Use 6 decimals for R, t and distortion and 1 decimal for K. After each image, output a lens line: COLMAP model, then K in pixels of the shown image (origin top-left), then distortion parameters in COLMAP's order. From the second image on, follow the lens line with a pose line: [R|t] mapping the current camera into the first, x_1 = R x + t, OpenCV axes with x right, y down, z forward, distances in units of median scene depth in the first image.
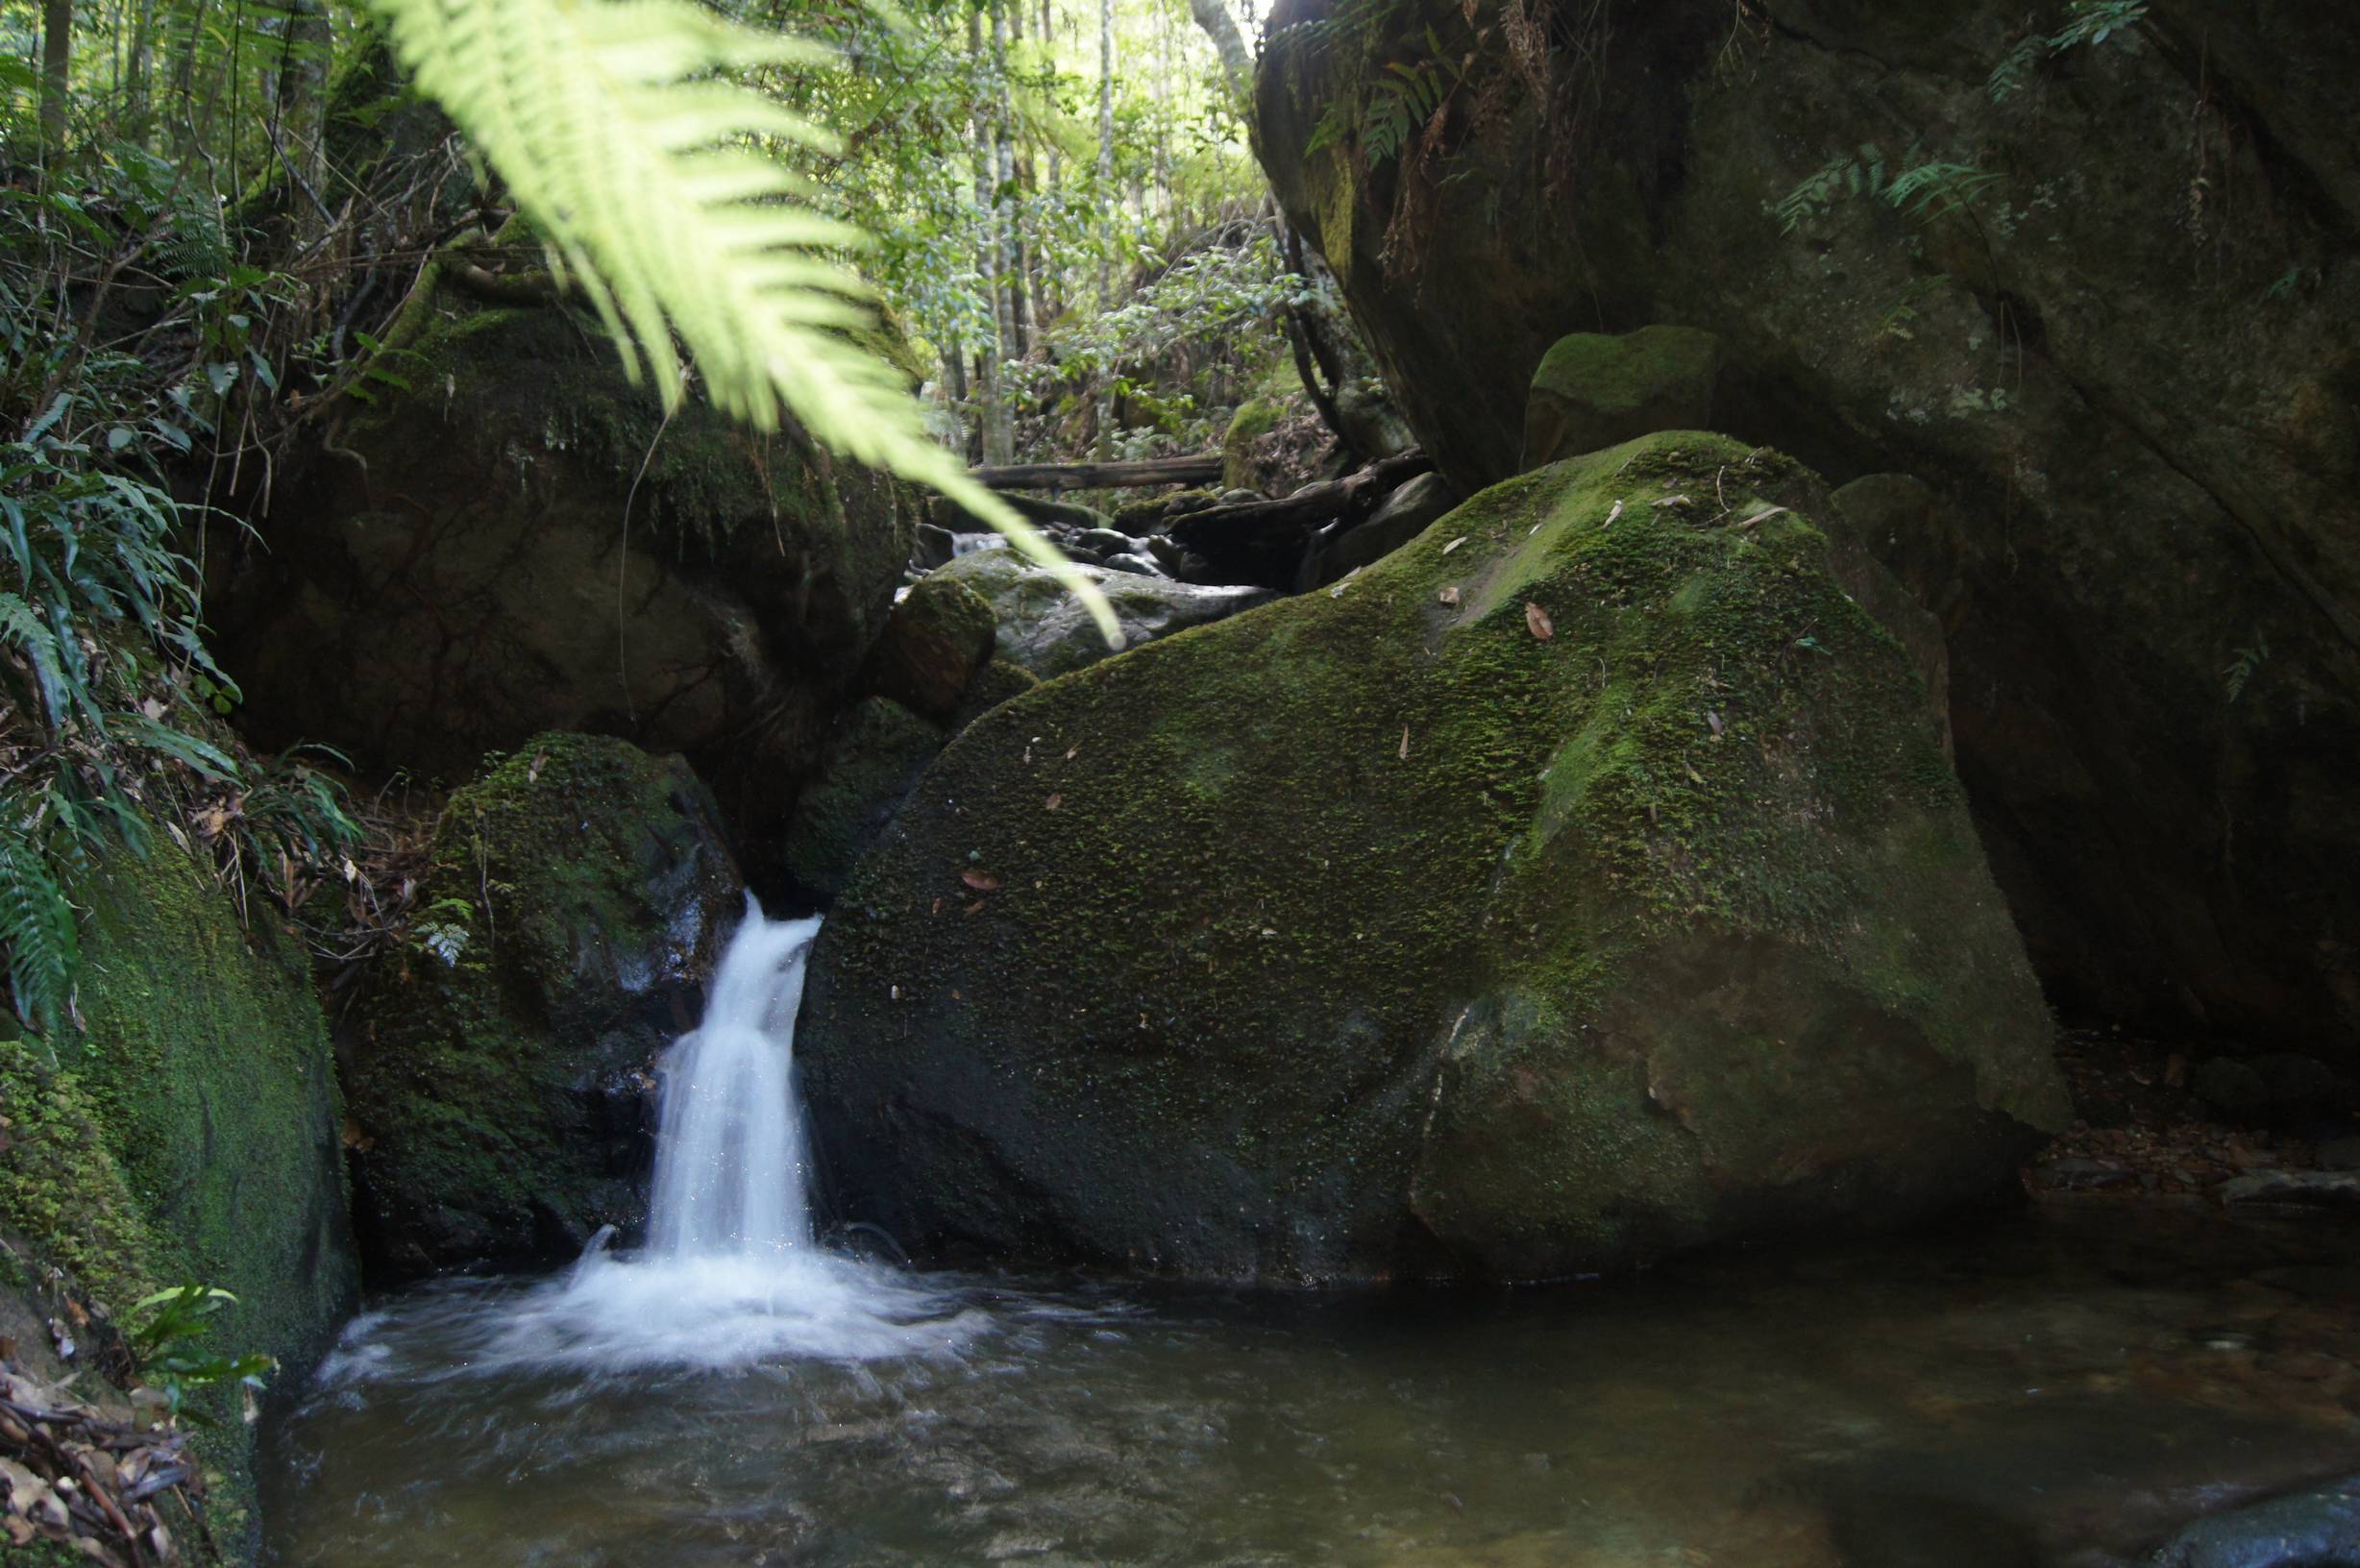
lens RADIAL K [[2079.7, 0, 1163.7], [0, 2079.7, 785.7], [0, 0, 1]] dist [-0.070984, 0.006543]
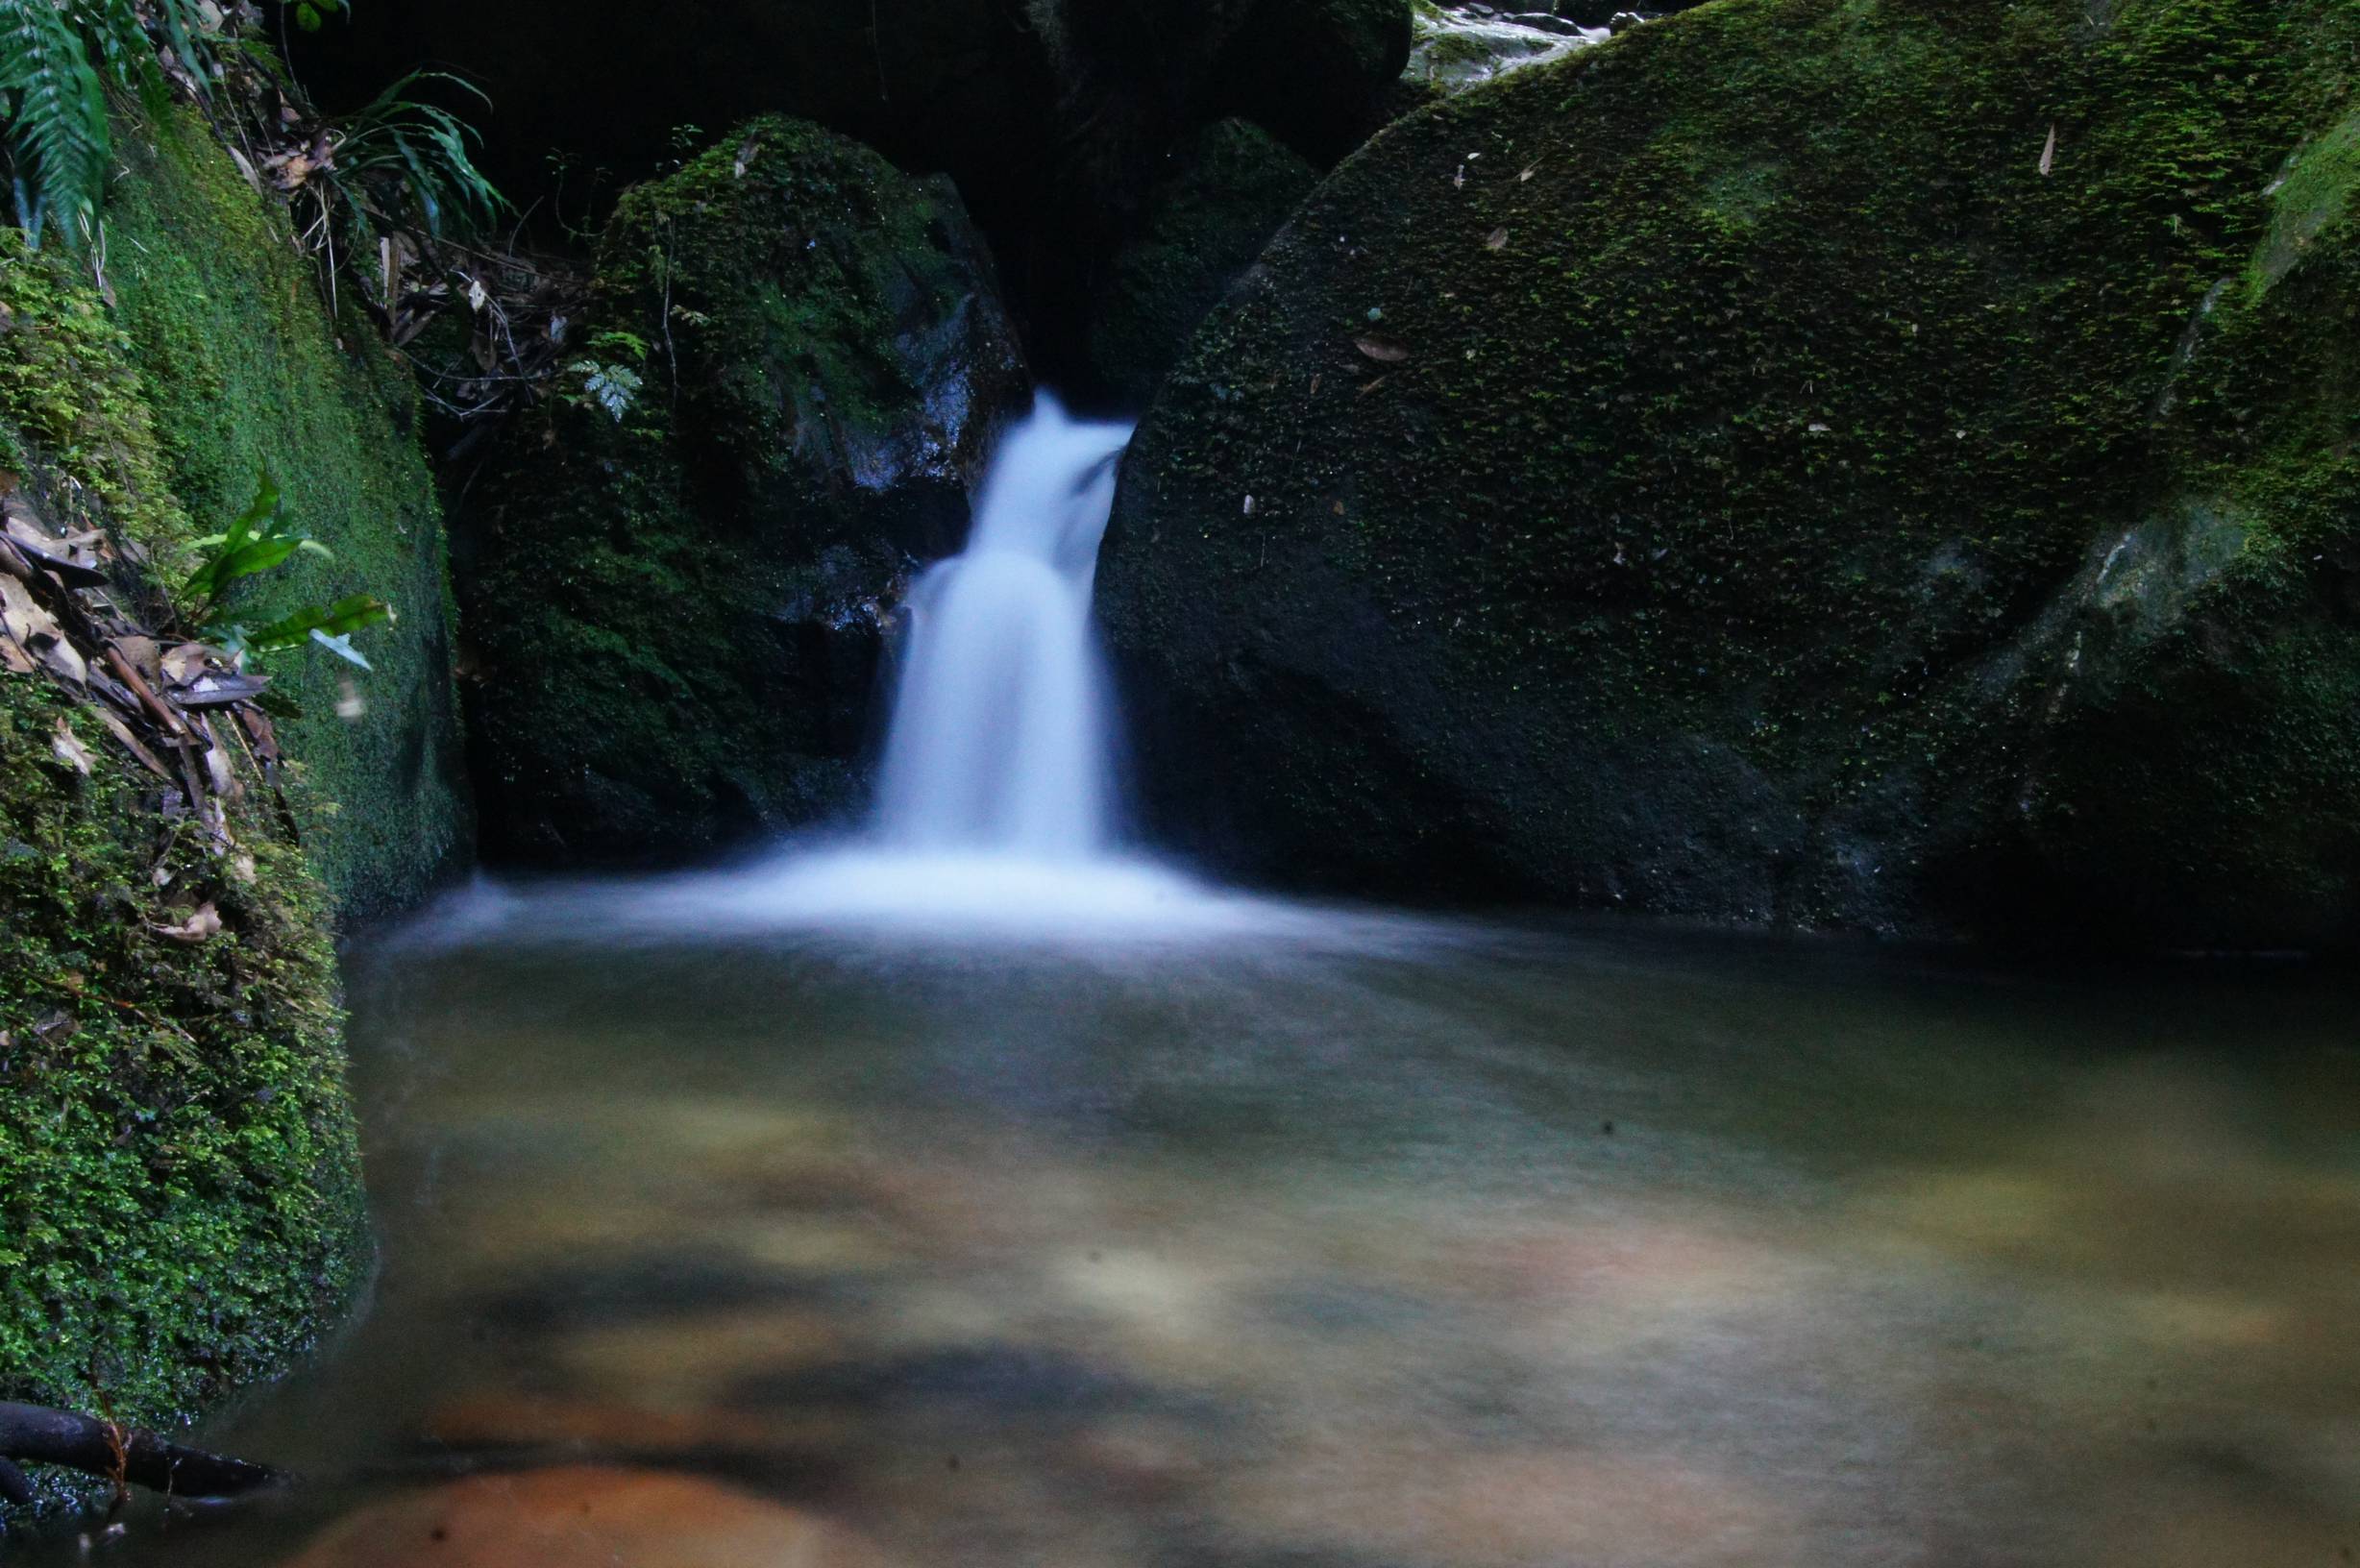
lens RADIAL K [[2932.2, 0, 1167.6], [0, 2932.2, 784.8], [0, 0, 1]] dist [-0.047475, 0.019571]
pose [[0.989563, 0.063057, -0.129572, -0.026289], [-0.050665, 0.994013, 0.096802, 0.101770], [0.134901, -0.089227, 0.986833, 0.042140]]
